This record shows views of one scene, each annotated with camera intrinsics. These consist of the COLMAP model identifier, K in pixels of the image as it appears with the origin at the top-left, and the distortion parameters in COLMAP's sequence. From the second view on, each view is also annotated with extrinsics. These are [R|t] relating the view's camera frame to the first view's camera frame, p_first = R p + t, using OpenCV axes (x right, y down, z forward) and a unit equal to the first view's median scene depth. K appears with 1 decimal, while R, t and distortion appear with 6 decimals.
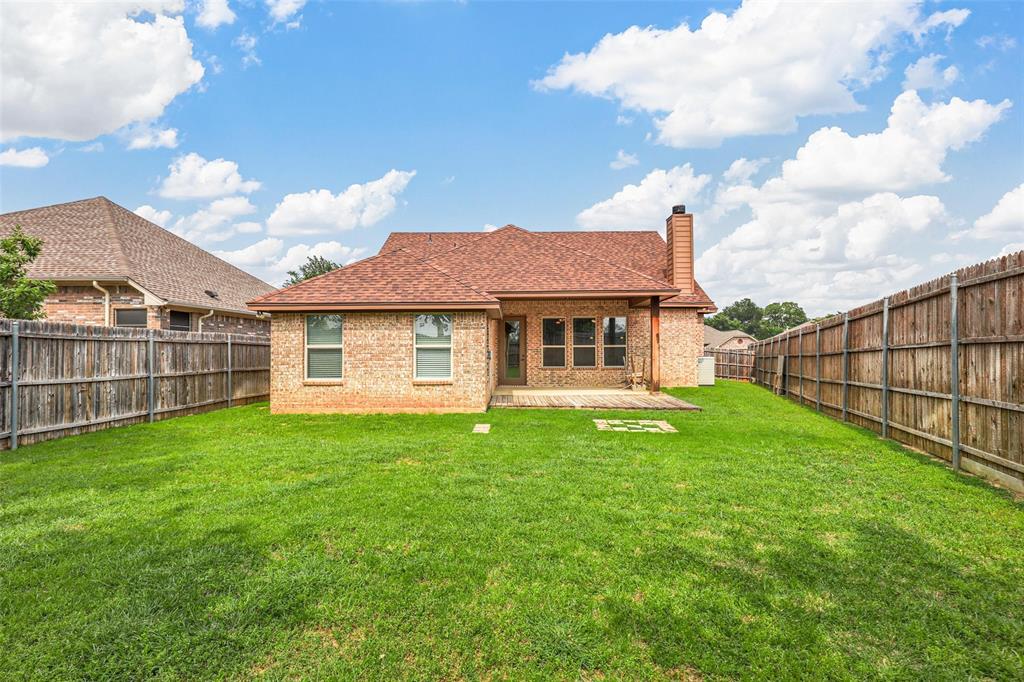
lens RADIAL K [[466.9, 0, 511.9], [0, 466.9, 343.4], [0, 0, 1]] dist [-0.000091, 0.000303]
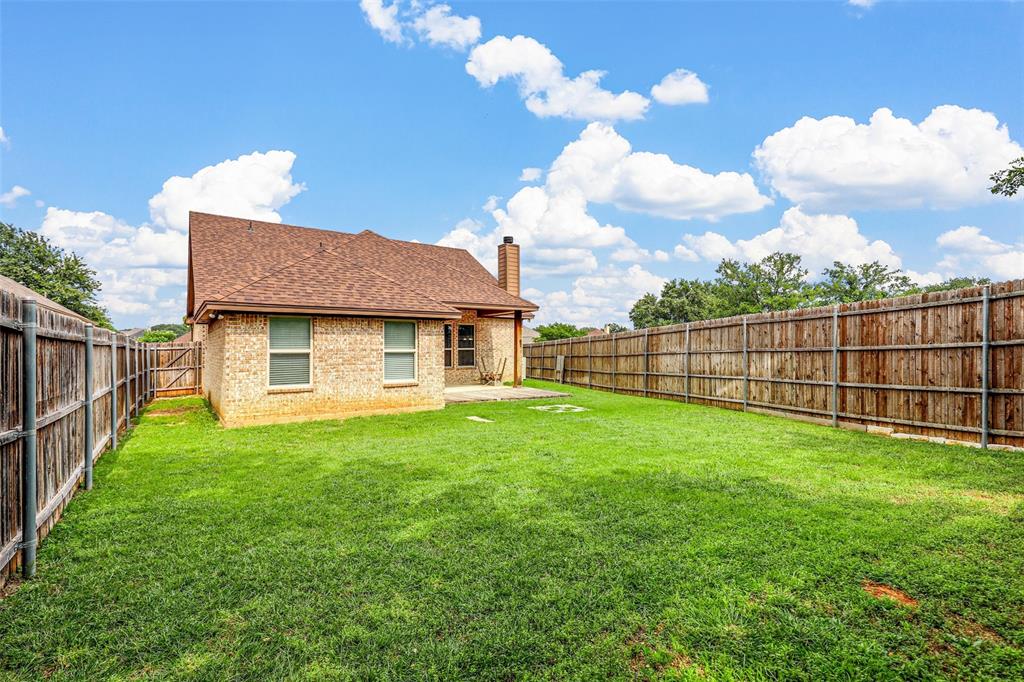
lens RADIAL K [[466.9, 0, 512.8], [0, 466.9, 344.2], [0, 0, 1]] dist [-0.000091, 0.000303]
pose [[0.803684, 0.007446, 0.595010, -0.604570], [-0.009704, 0.999953, 0.000593, -0.012197], [-0.594977, -0.006250, 0.803718, -0.019361]]
